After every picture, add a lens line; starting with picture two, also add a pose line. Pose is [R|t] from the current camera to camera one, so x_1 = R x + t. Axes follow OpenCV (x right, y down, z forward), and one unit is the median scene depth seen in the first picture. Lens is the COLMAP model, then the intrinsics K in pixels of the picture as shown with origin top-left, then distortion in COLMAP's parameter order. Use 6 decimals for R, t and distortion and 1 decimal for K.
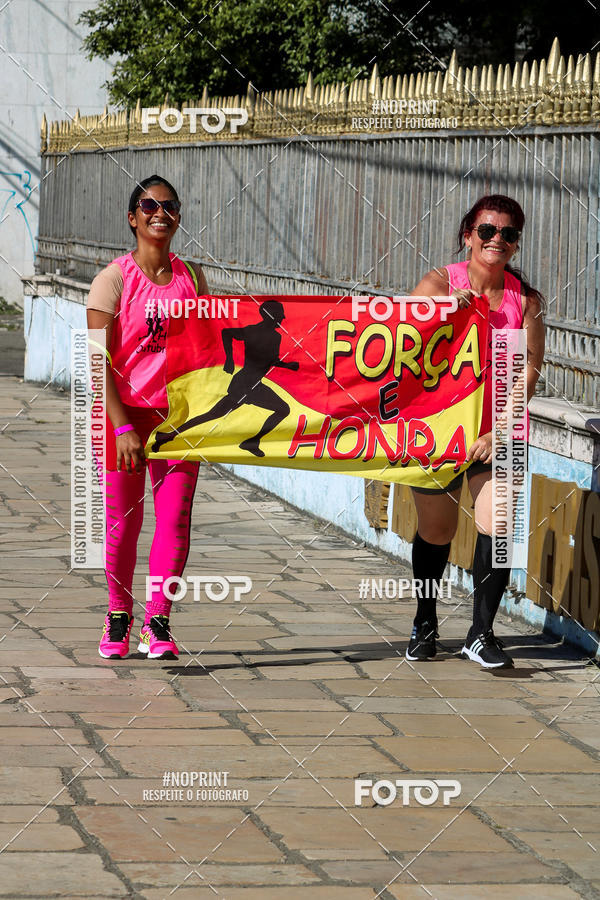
lens RADIAL K [[4449.3, 0, 299.5], [0, 4449.3, 478.2], [0, 0, 1]] dist [0.180840, 3.913583]
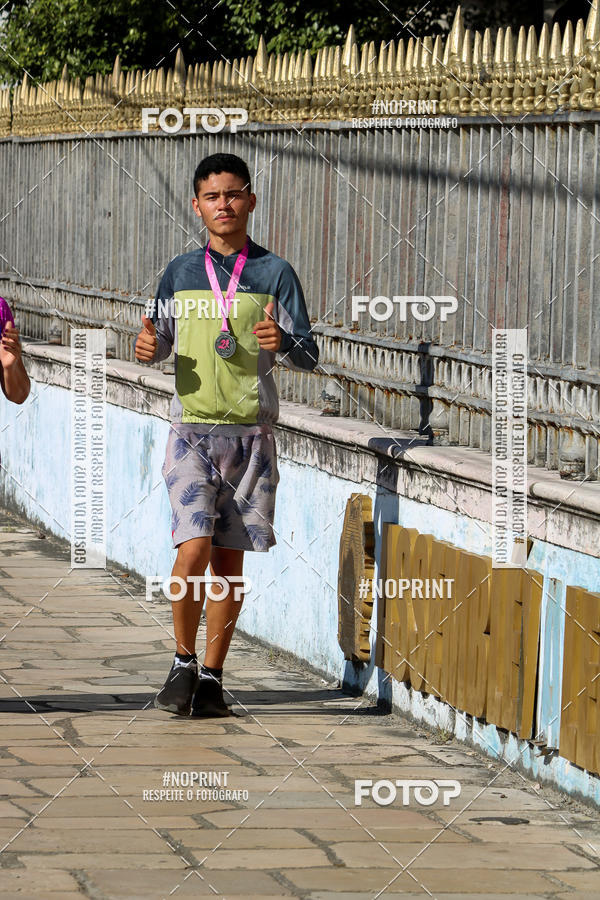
lens RADIAL K [[5513.6, 0, 239.6], [0, 5513.6, 493.1], [0, 0, 1]] dist [0.288061, 3.357099]
pose [[0.999991, -0.003201, -0.002869, 0.001133], [0.003149, 0.999836, -0.017840, -0.000267], [0.002925, 0.017831, 0.999837, 0.094834]]
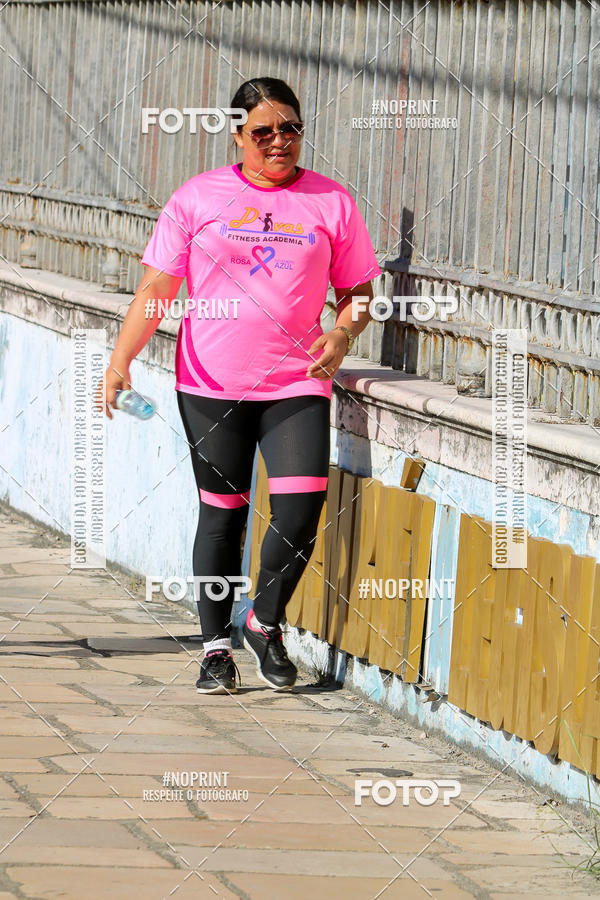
lens RADIAL K [[5940.1, 0, 105.3], [0, 5940.1, 452.1], [0, 0, 1]] dist [0.510112, -12.827173]
pose [[0.999782, 0.020707, 0.002732, -0.003089], [-0.020681, 0.999745, -0.009062, -0.001099], [-0.002918, 0.009004, 0.999955, 0.122249]]
